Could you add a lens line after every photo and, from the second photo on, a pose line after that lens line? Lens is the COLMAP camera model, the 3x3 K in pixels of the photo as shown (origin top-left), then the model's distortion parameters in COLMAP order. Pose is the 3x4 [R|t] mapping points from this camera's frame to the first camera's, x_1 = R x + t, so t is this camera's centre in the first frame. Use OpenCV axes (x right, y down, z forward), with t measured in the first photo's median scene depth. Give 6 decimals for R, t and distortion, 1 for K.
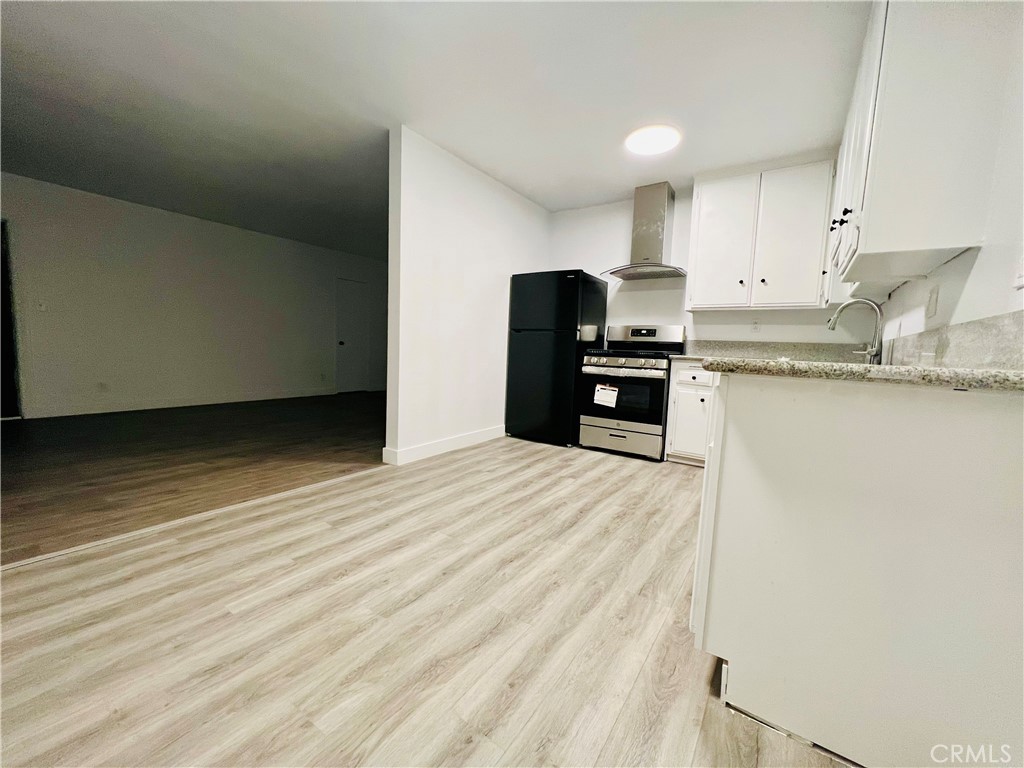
lens RADIAL K [[408.1, 0, 510.4], [0, 408.1, 383.0], [0, 0, 1]] dist [-0.000536, -0.000212]
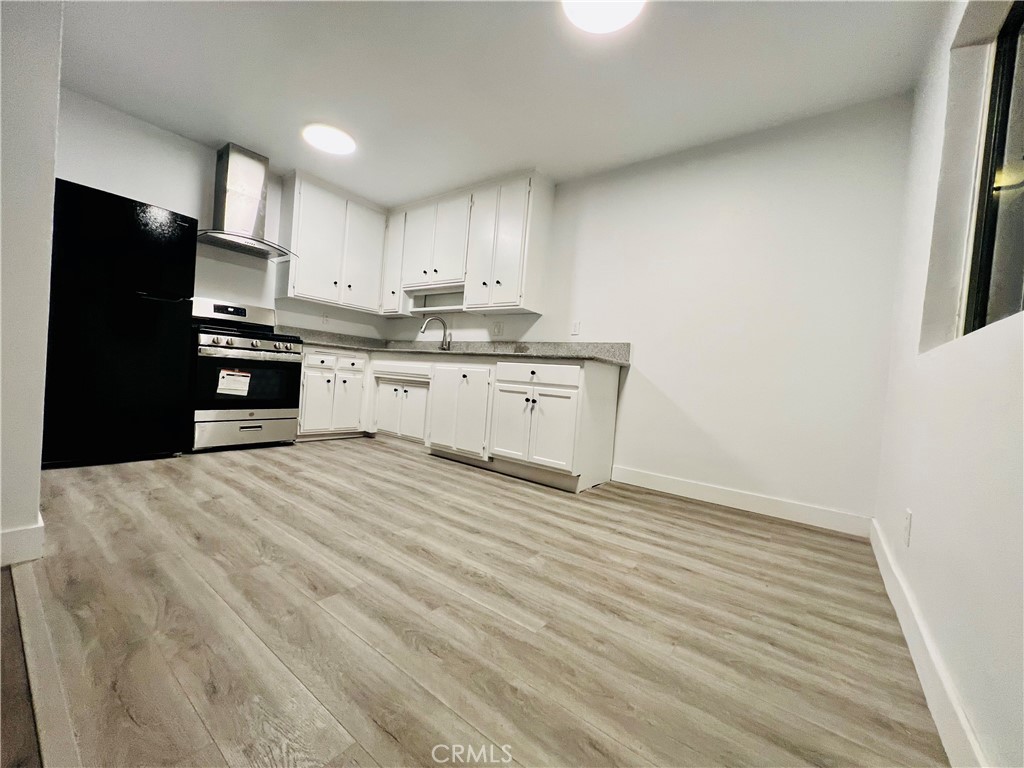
lens RADIAL K [[408.1, 0, 510.4], [0, 408.1, 383.0], [0, 0, 1]] dist [-0.000536, -0.000212]
pose [[0.047705, -0.055211, 0.997334, -0.788168], [0.011092, 0.998439, 0.054742, -0.011929], [-0.998800, 0.008451, 0.048243, 0.519291]]
